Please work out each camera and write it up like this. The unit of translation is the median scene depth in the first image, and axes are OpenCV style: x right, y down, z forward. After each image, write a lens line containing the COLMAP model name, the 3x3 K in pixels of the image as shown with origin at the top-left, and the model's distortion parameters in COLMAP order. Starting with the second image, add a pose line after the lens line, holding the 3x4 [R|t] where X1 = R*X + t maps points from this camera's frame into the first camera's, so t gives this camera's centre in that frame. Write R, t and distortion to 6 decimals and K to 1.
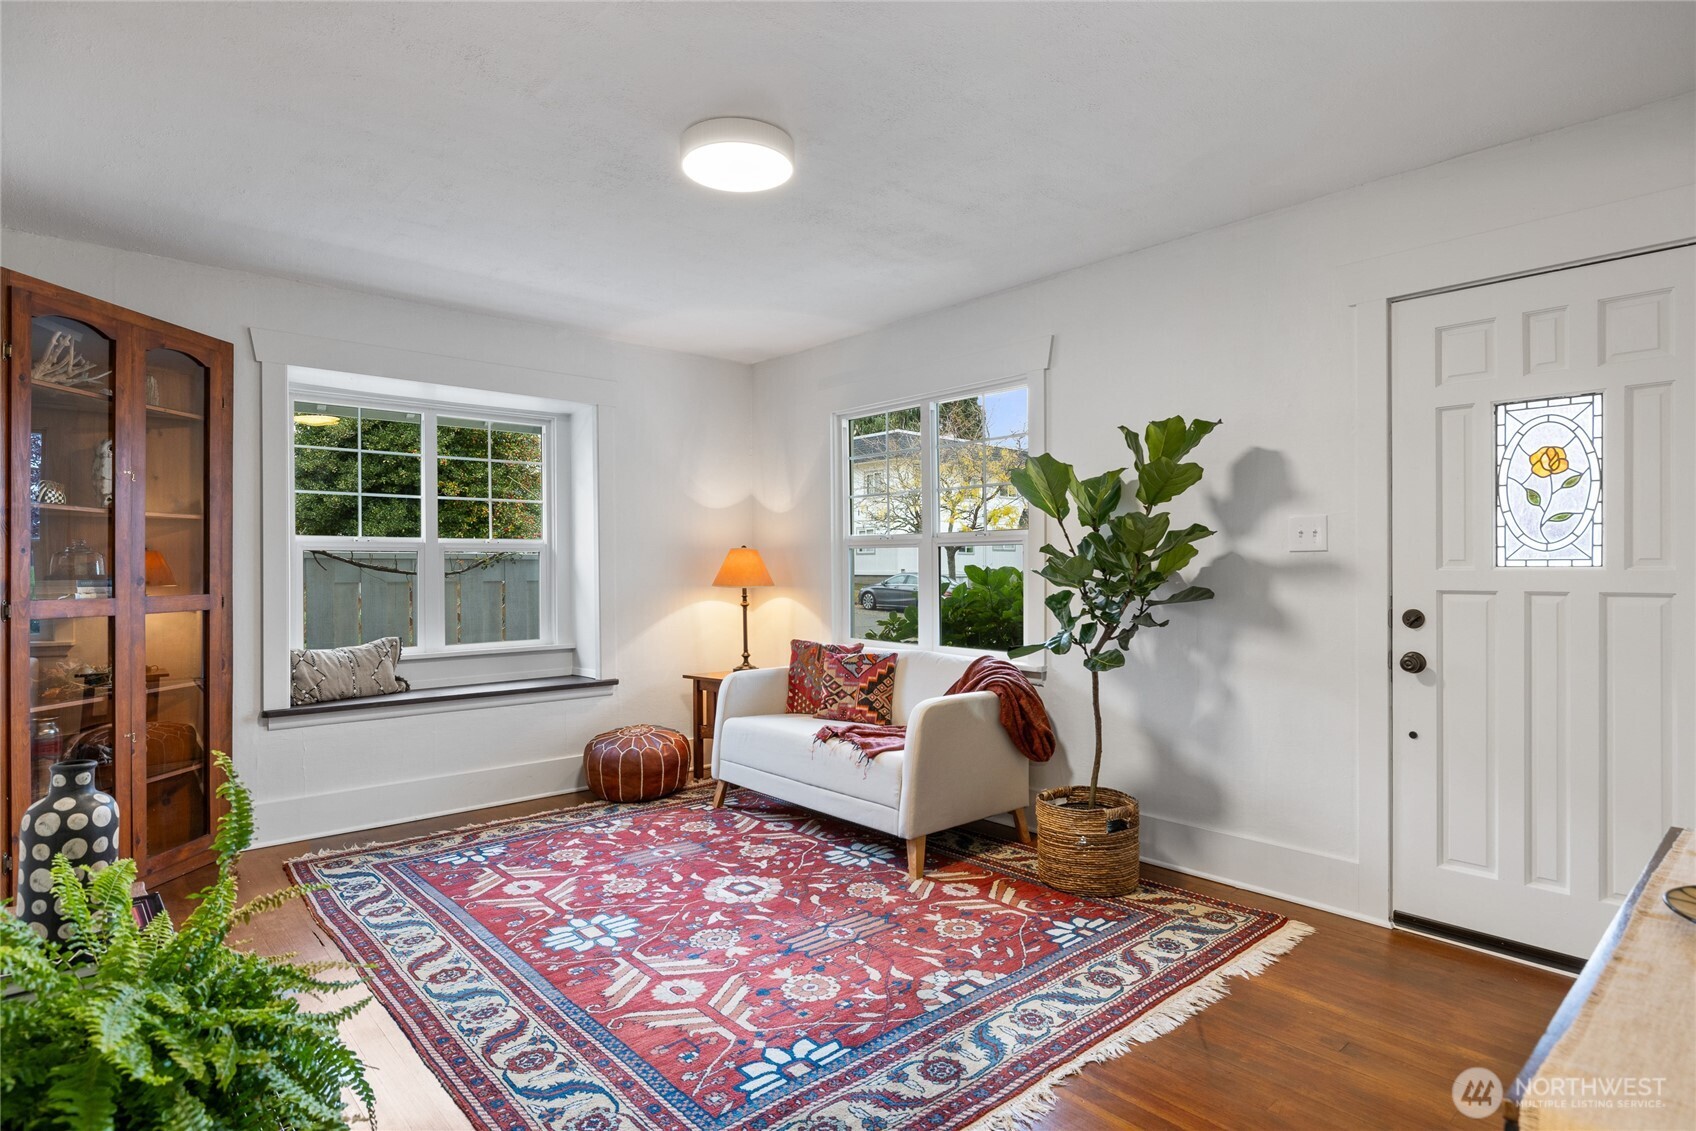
lens RADIAL K [[906.8, 0, 849.9], [0, 906.8, 563.9], [0, 0, 1]] dist [-0.000150, -0.000069]
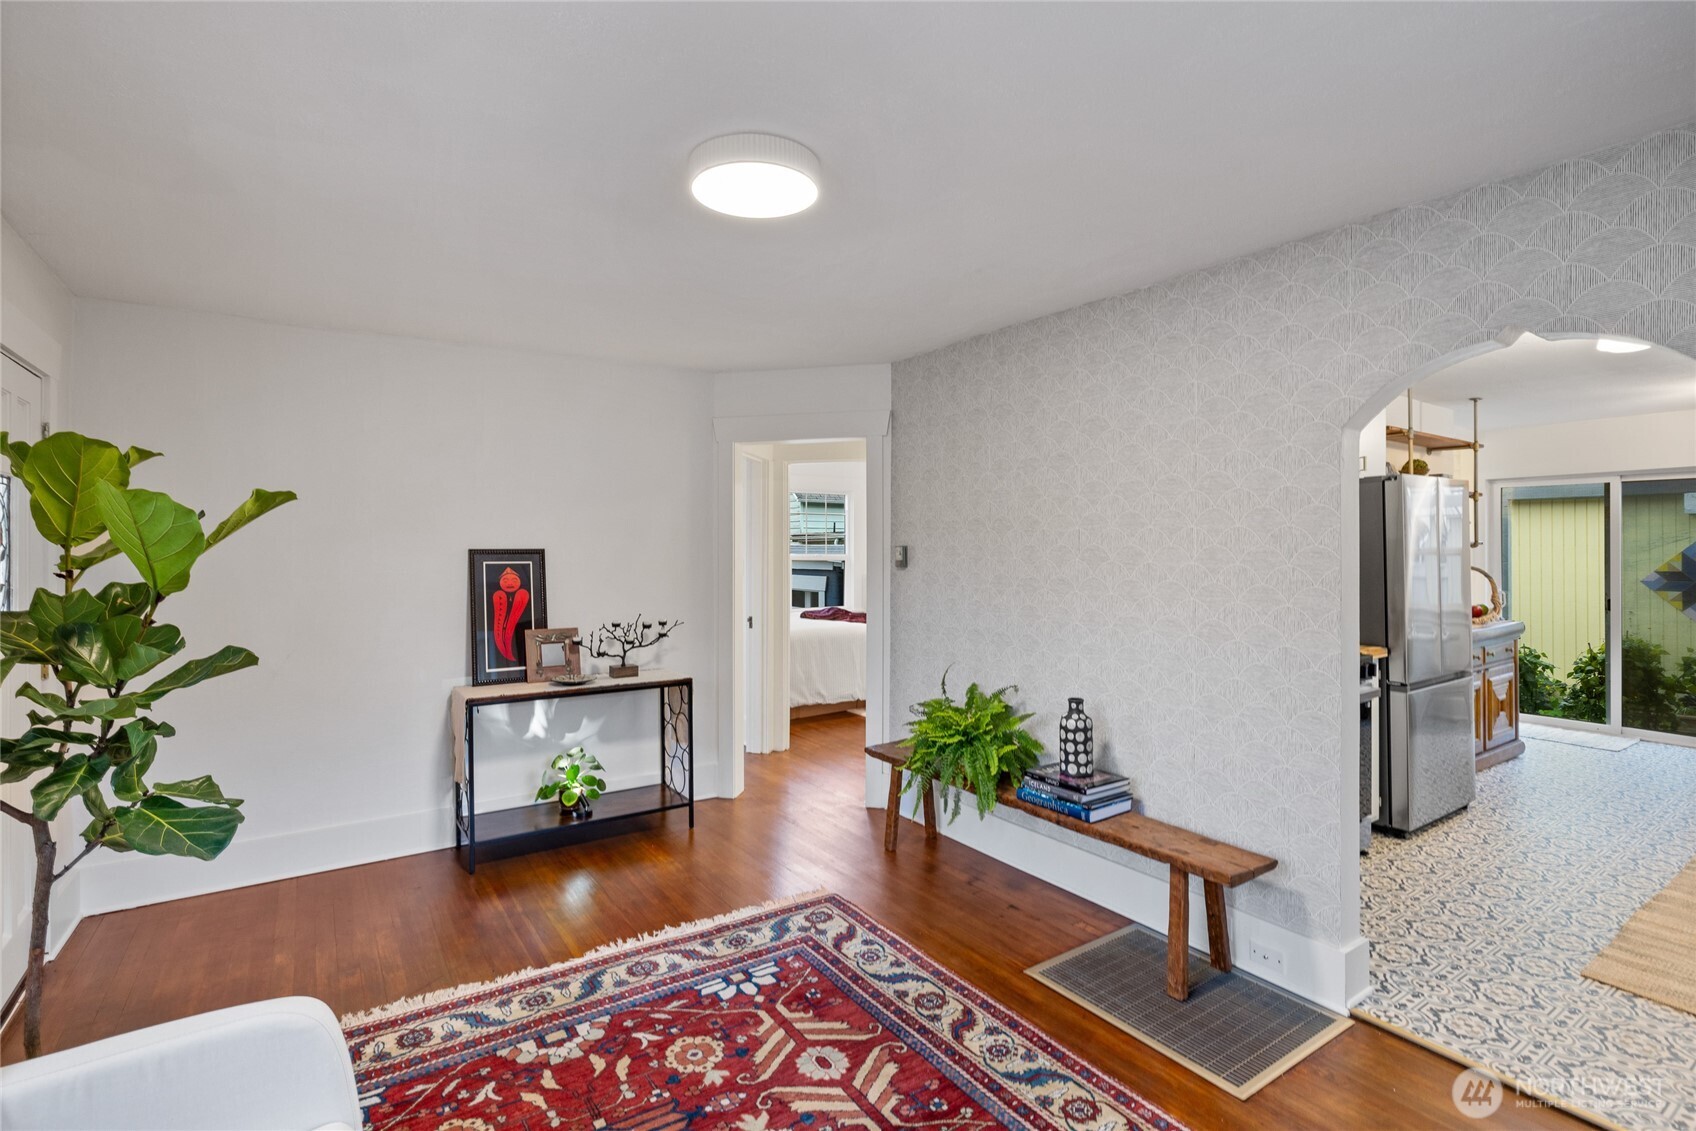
lens RADIAL K [[805.9, 0, 849.8], [0, 805.9, 549.4], [0, 0, 1]] dist [-0.005104, -0.001293]
pose [[-0.991173, 0.000977, 0.132572, -0.360994], [0.001214, 0.999998, 0.001707, -0.106837], [-0.132570, 0.001853, -0.991172, 2.011395]]
